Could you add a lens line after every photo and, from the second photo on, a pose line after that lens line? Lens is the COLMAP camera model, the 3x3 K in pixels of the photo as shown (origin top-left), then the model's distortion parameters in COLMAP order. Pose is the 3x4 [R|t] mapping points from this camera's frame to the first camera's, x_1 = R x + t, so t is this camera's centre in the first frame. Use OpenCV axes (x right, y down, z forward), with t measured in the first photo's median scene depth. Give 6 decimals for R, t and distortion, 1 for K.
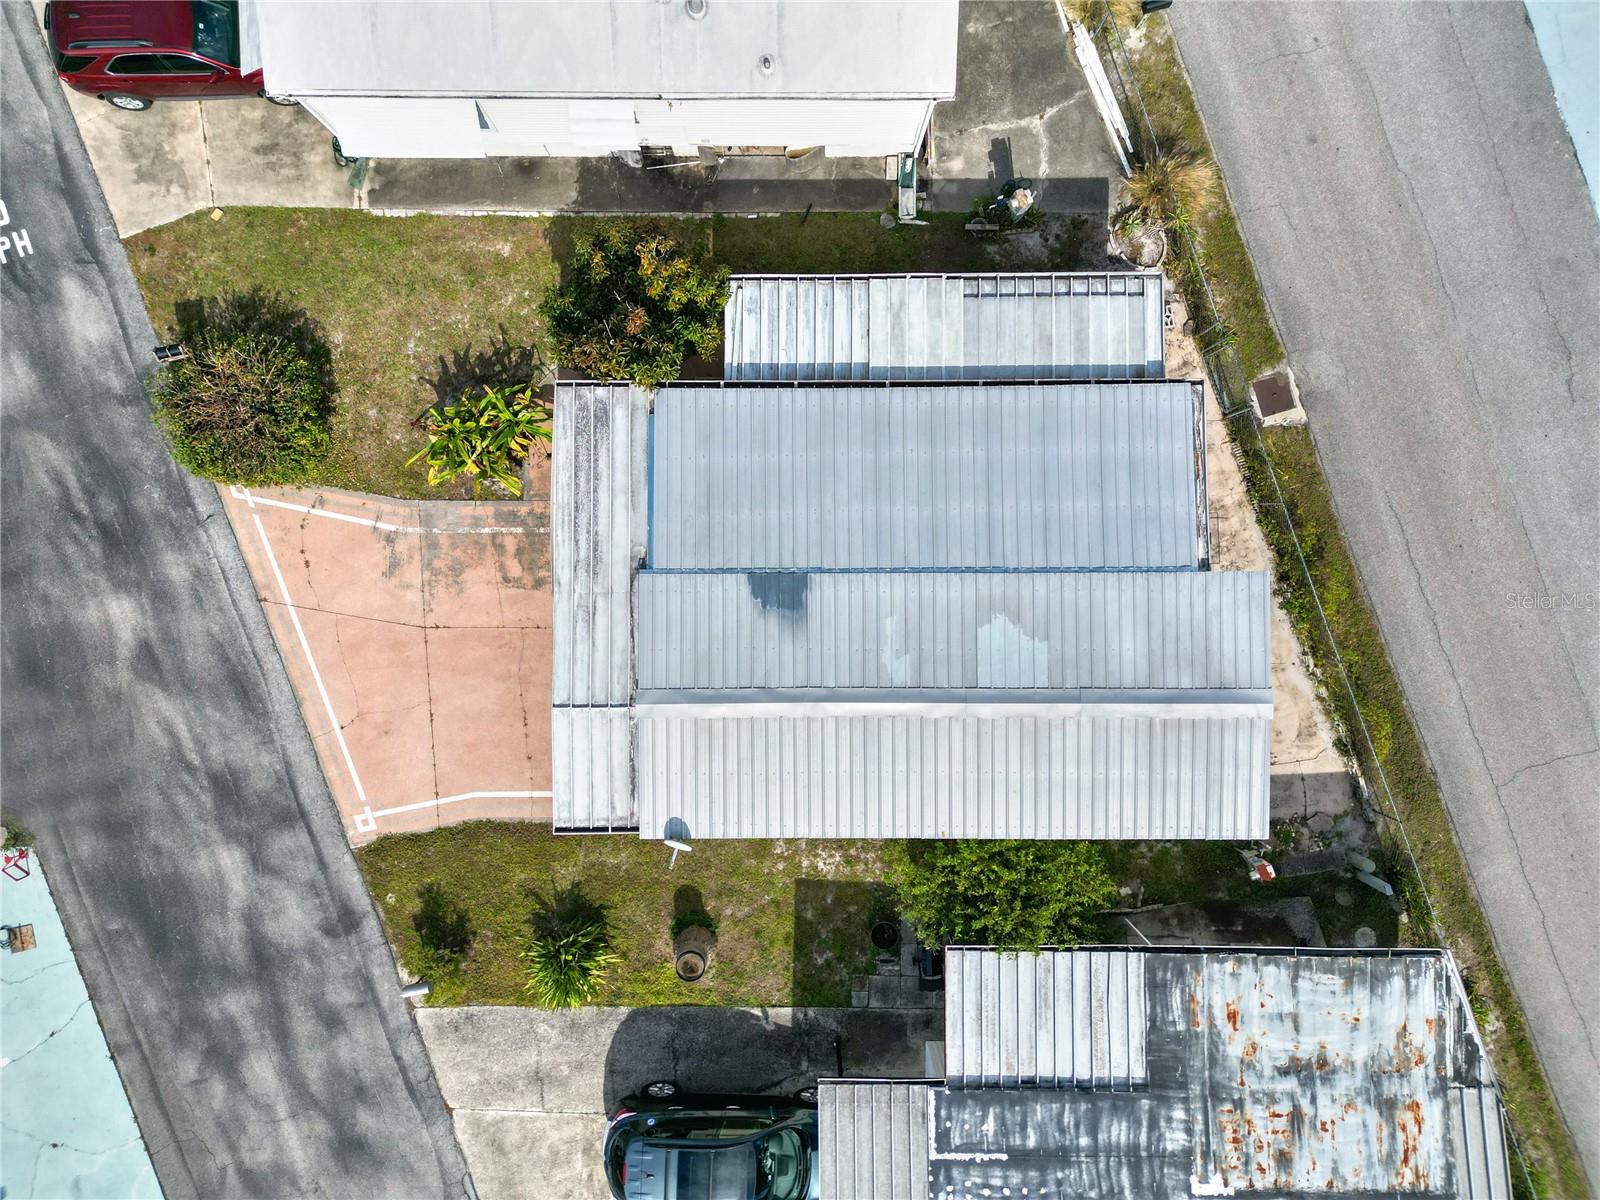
lens RADIAL K [[1112.3, 0, 800.0], [0, 1112.3, 600.0], [0, 0, 1]] dist [0.086182, -0.107337]
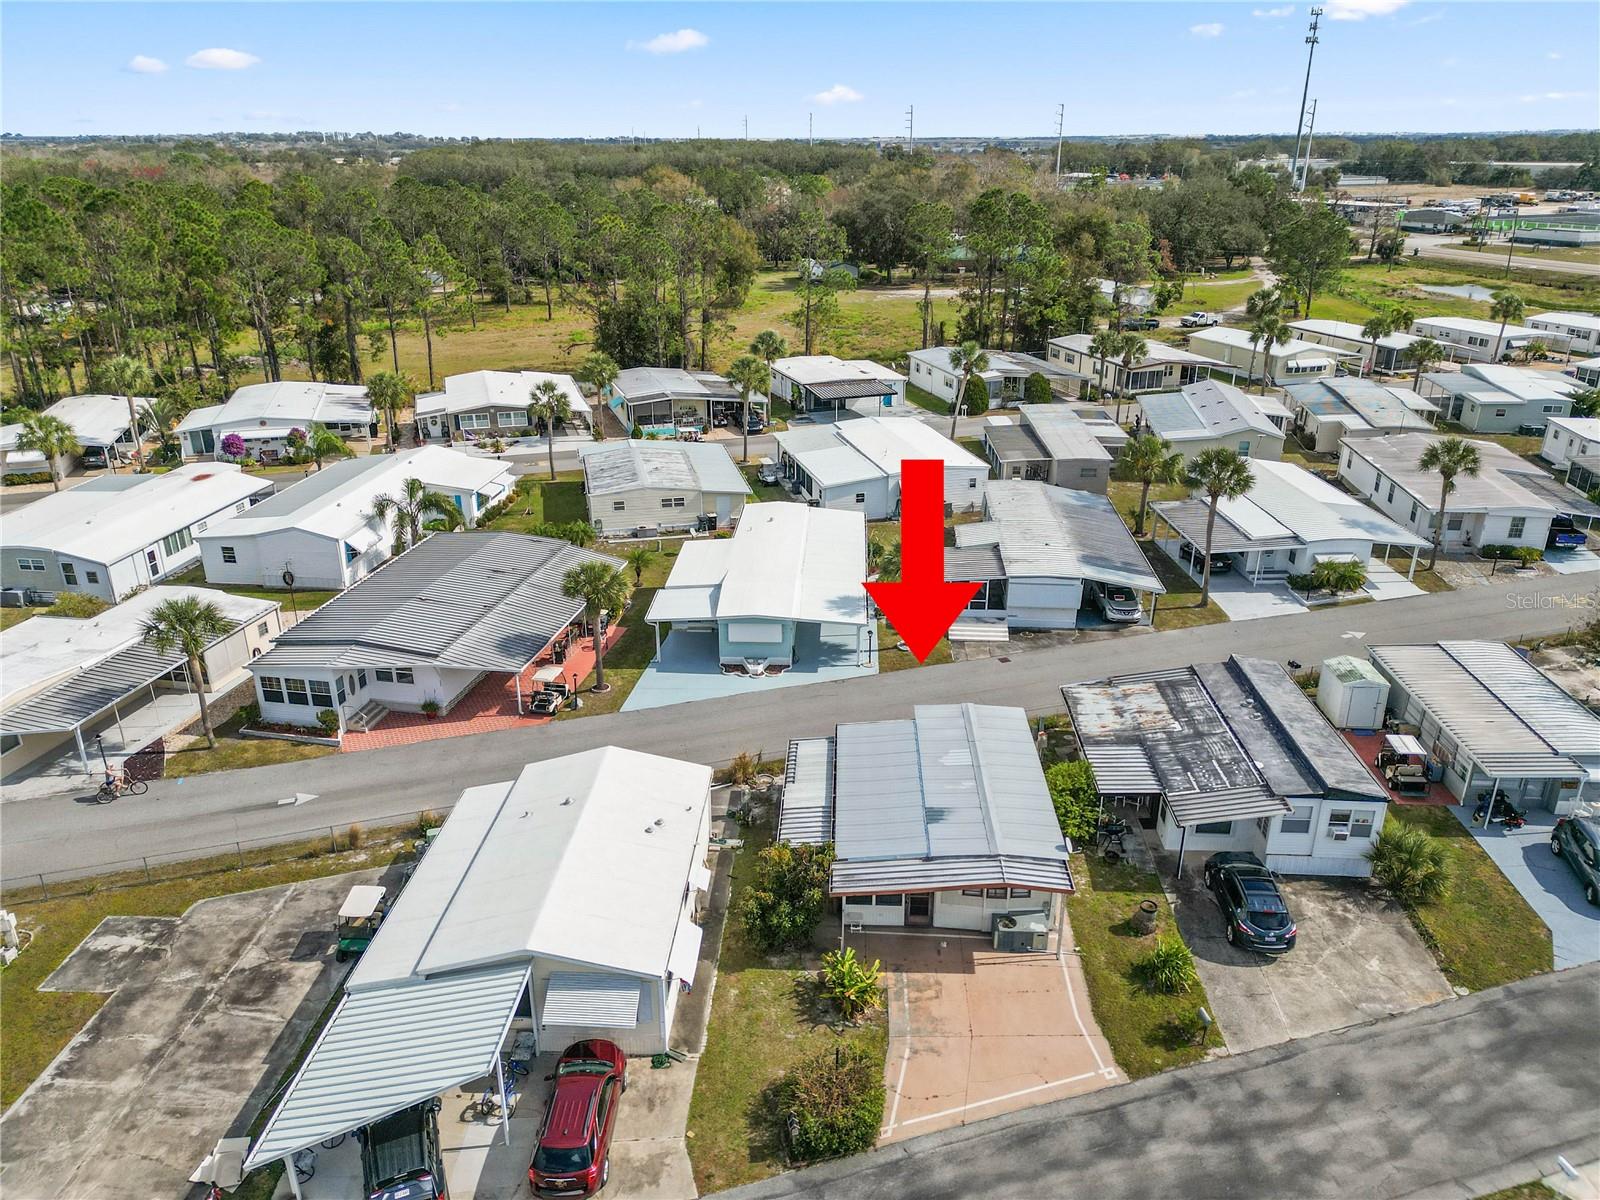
lens RADIAL K [[1112.3, 0, 800.0], [0, 1112.3, 600.0], [0, 0, 1]] dist [0.086182, -0.107337]
pose [[0.045260, -0.389490, 0.919918, -1.531402], [0.998528, -0.009913, -0.053325, -0.122441], [0.029889, 0.920977, 0.388468, -0.154327]]
